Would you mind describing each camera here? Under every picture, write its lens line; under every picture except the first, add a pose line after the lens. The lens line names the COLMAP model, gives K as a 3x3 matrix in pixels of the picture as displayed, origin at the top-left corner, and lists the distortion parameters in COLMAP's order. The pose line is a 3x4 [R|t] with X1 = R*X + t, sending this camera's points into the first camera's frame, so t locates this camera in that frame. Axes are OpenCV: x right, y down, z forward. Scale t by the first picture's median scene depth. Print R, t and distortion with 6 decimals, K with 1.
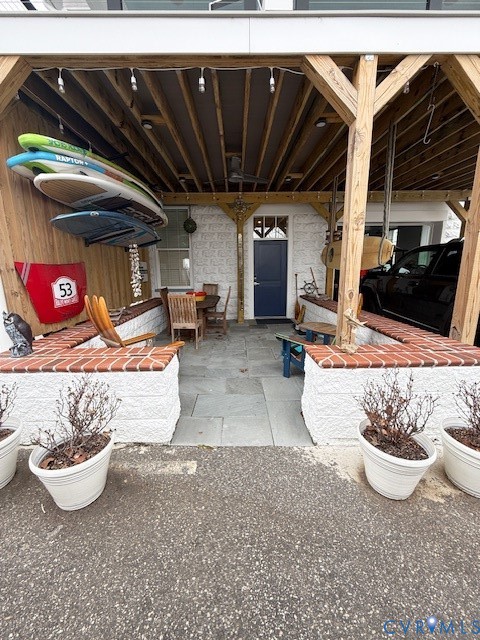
lens RADIAL K [[257.0, 0, 239.6], [0, 257.0, 318.6], [0, 0, 1]] dist [-0.007140, -0.000503]
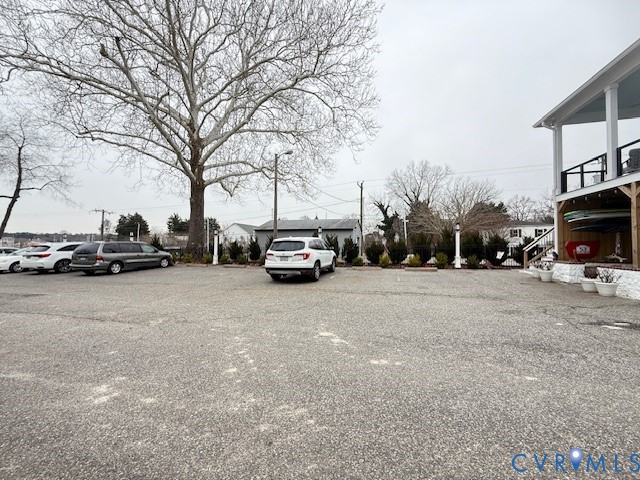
lens RADIAL K [[257.0, 0, 320.0], [0, 257.0, 241.9], [0, 0, 1]] dist [-0.007140, -0.000503]
pose [[-0.259656, -0.005053, -0.965688, 3.859074], [-0.187230, 0.981275, 0.045208, 0.322514], [0.947377, 0.192544, -0.255740, -1.567287]]
